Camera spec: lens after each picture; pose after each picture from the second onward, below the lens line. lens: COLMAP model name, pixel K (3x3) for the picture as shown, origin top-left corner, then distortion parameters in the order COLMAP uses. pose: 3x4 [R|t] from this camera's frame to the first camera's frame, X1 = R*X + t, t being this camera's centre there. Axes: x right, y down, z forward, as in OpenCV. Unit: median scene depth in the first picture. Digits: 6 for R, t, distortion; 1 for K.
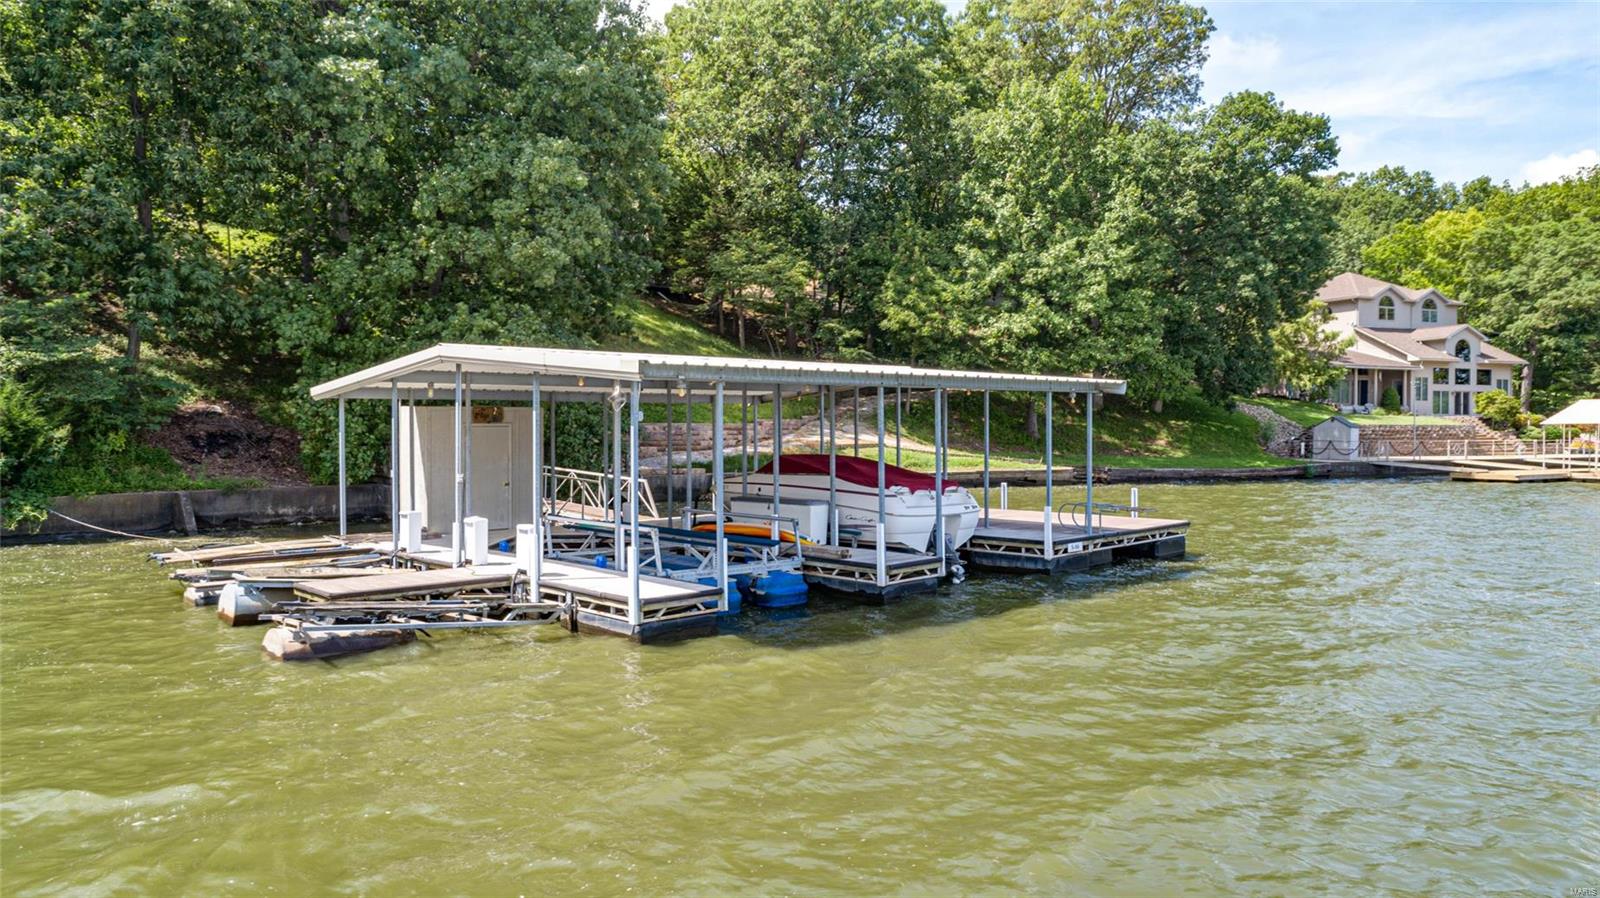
lens RADIAL K [[1086.9, 0, 800.8], [0, 1086.9, 442.8], [0, 0, 1]] dist [-0.058994, 0.000948]
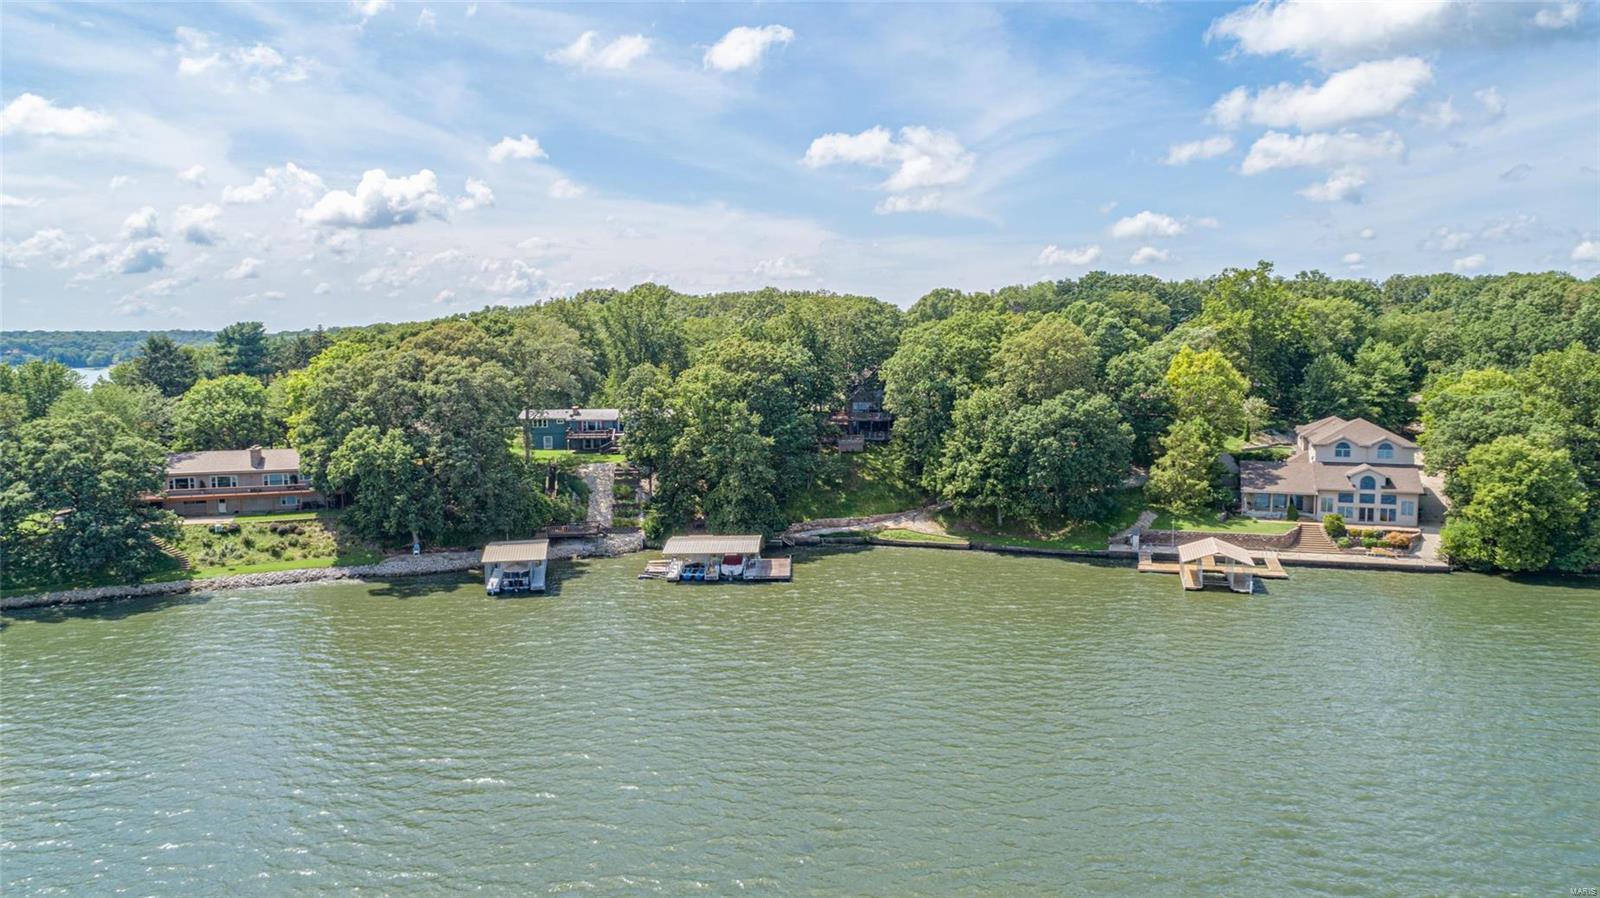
lens RADIAL K [[1065.3, 0, 810.4], [0, 1065.3, 447.0], [0, 0, 1]] dist [0.001342, -0.004485]
pose [[0.737629, 0.063644, -0.672201, 1.744169], [-0.003555, 0.995900, 0.090390, -0.459241], [0.675197, -0.064284, 0.734831, -1.233051]]
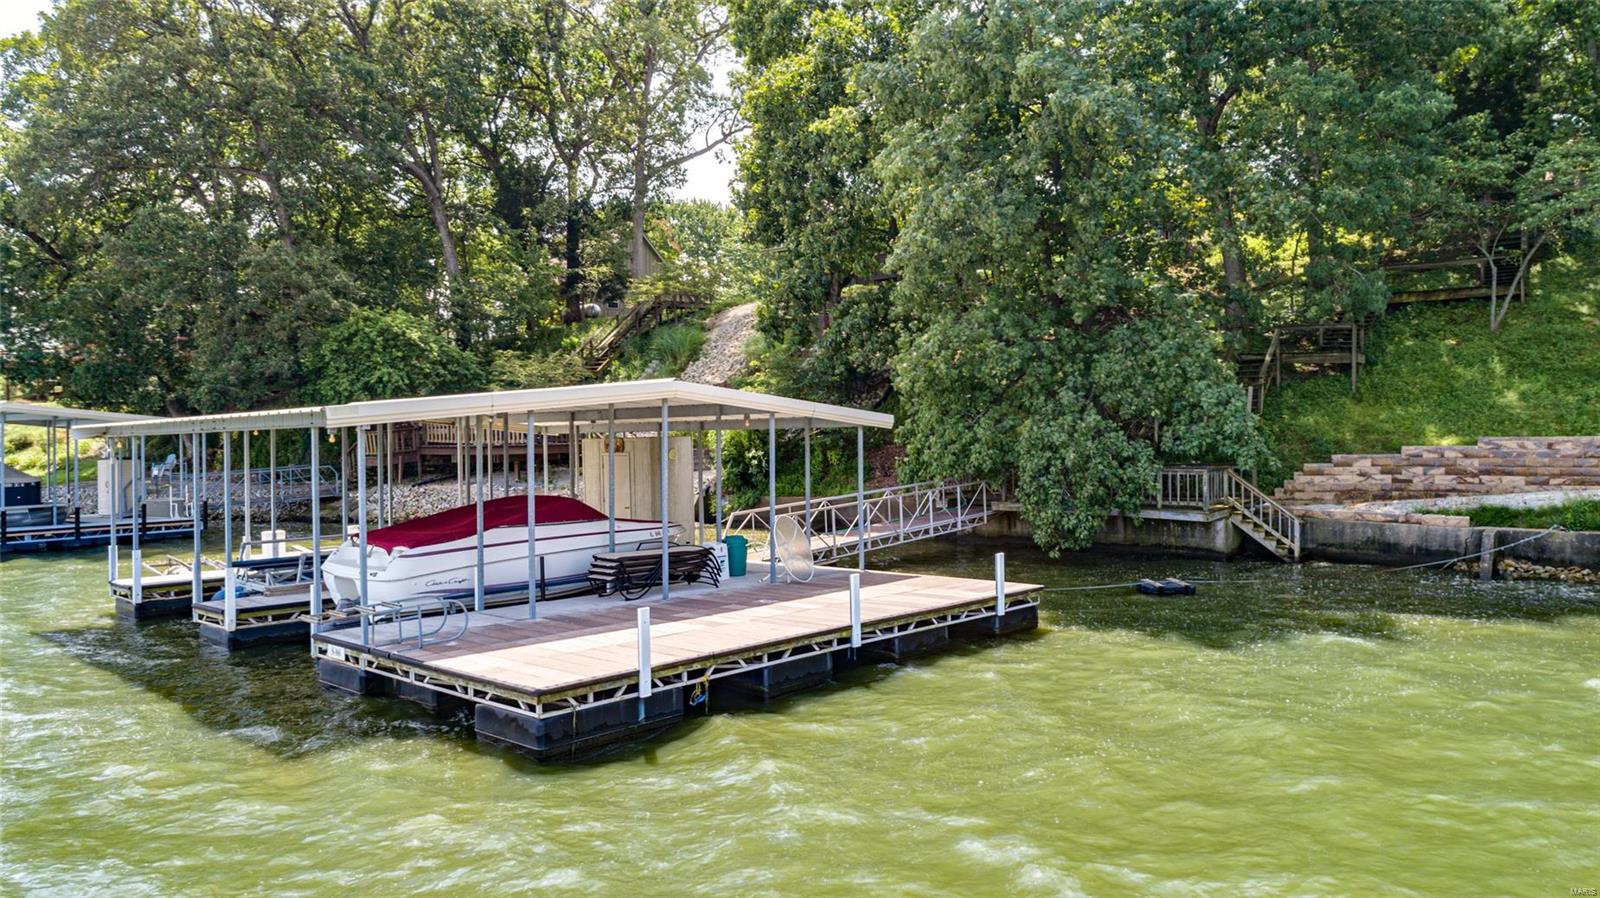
lens RADIAL K [[1065.3, 0, 810.4], [0, 1065.3, 447.0], [0, 0, 1]] dist [0.001342, -0.004485]
pose [[0.072122, 0.012659, -0.997315, 0.354838], [-0.002890, 0.999918, 0.012483, -0.015667], [0.997392, 0.001982, 0.072153, 0.476961]]
